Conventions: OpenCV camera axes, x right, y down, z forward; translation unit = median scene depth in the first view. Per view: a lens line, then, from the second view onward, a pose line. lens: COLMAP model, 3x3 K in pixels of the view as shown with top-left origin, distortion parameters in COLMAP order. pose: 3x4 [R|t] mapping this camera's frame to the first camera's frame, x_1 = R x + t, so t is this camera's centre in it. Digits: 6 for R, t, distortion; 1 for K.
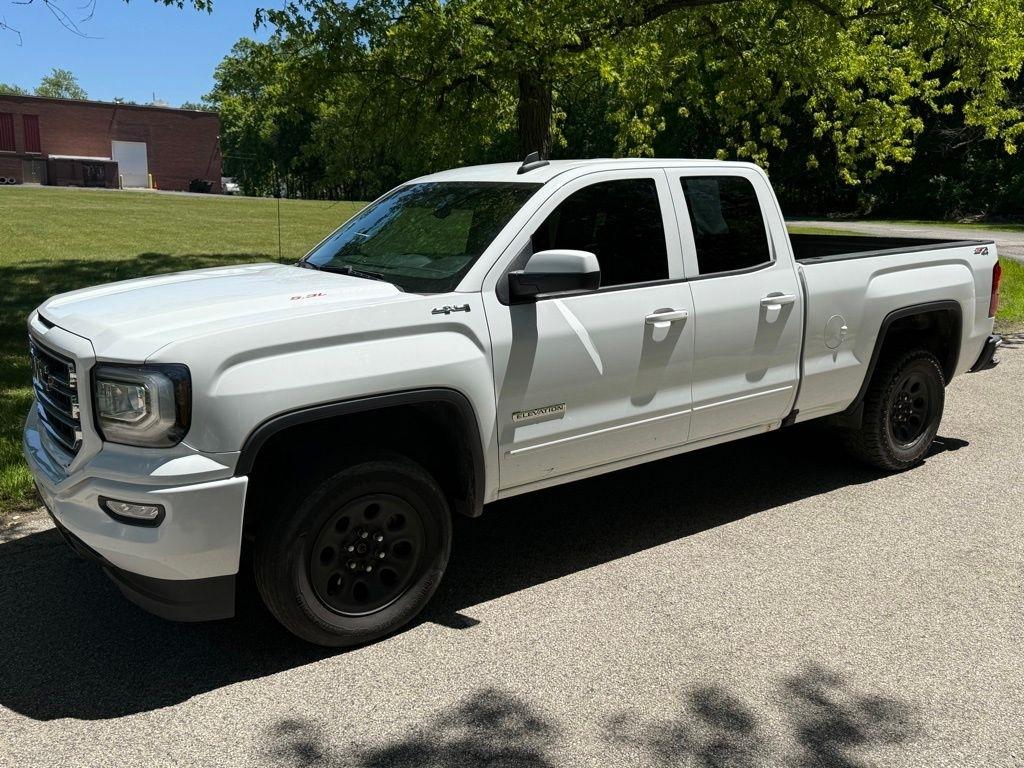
lens RADIAL K [[863.9, 0, 510.2], [0, 863.9, 379.7], [0, 0, 1]] dist [0.103344, -0.159725]
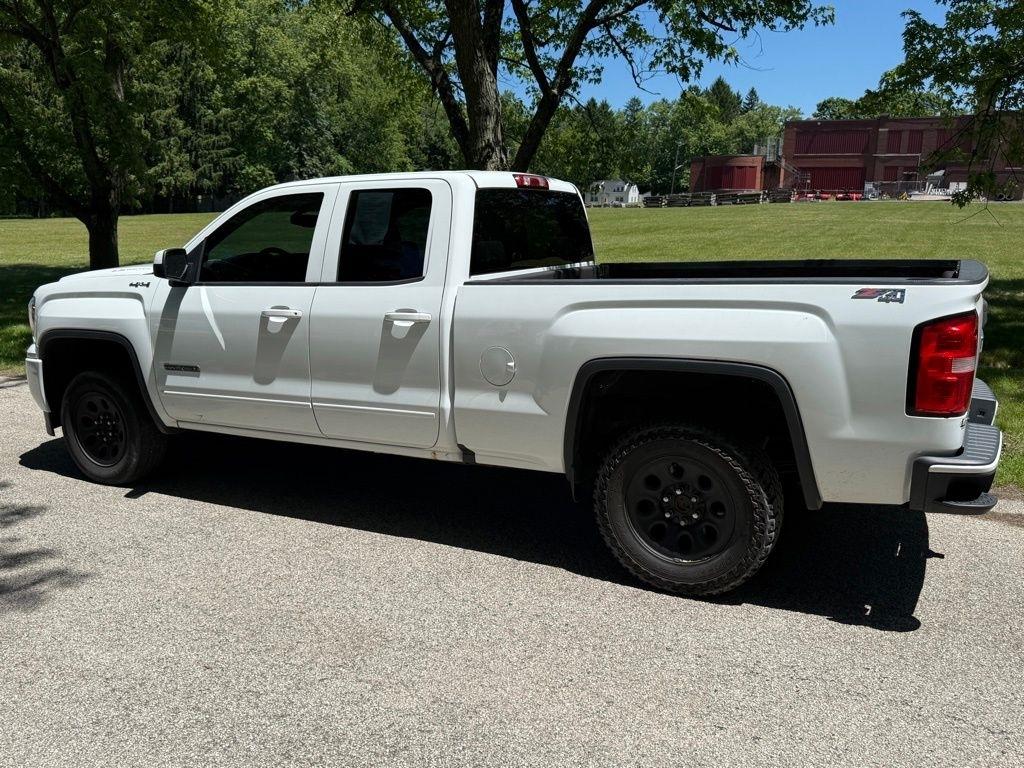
lens RADIAL K [[863.9, 0, 513.4], [0, 863.9, 377.7], [0, 0, 1]] dist [0.103344, -0.159725]
pose [[0.457596, 0.159422, -0.874752, 1.301632], [-0.176909, 0.980450, 0.086142, -0.138692], [0.871383, 0.115333, 0.476854, 0.711199]]
